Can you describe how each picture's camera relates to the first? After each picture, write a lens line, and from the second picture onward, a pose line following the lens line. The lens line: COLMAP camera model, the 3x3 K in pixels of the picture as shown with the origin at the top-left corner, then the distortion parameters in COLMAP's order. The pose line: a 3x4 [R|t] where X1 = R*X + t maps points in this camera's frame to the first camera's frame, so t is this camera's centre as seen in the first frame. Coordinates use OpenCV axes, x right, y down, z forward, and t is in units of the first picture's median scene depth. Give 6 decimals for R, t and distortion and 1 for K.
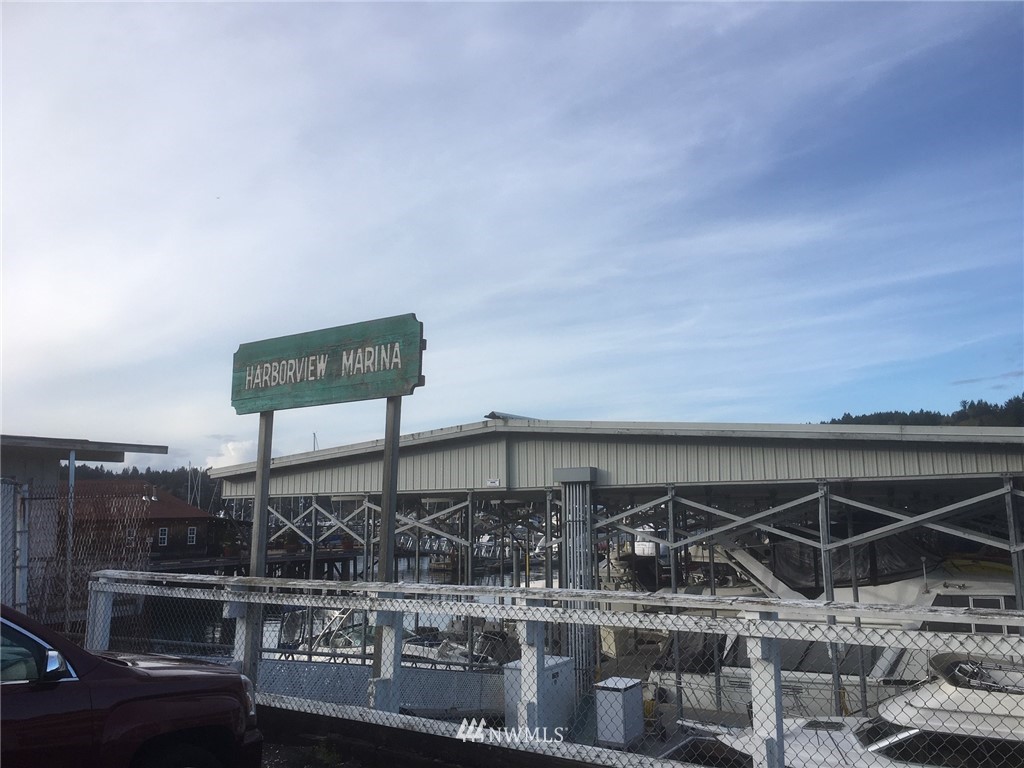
lens RADIAL K [[848.7, 0, 519.8], [0, 848.7, 393.1], [0, 0, 1]] dist [0.036602, 0.005965]
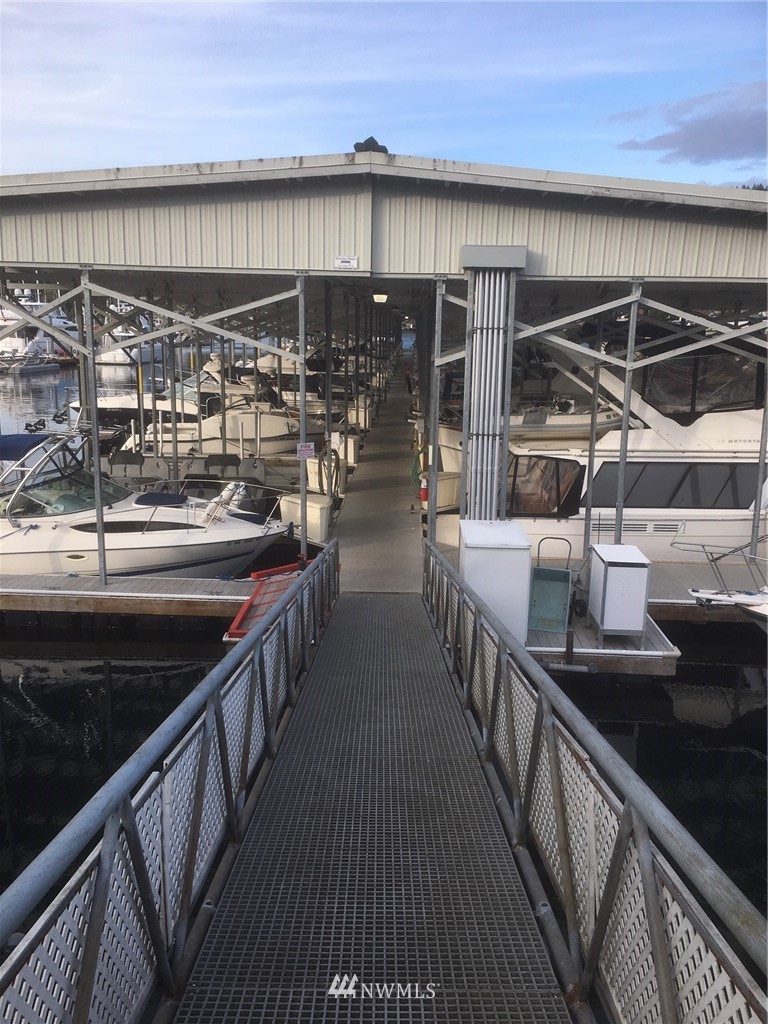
lens RADIAL K [[848.7, 0, 386.2], [0, 848.7, 515.4], [0, 0, 1]] dist [0.036602, 0.005965]
pose [[0.876664, -0.080595, 0.474304, -0.334563], [-0.098877, 0.934640, 0.341573, 0.065871], [-0.470832, -0.346343, 0.811396, 0.432773]]
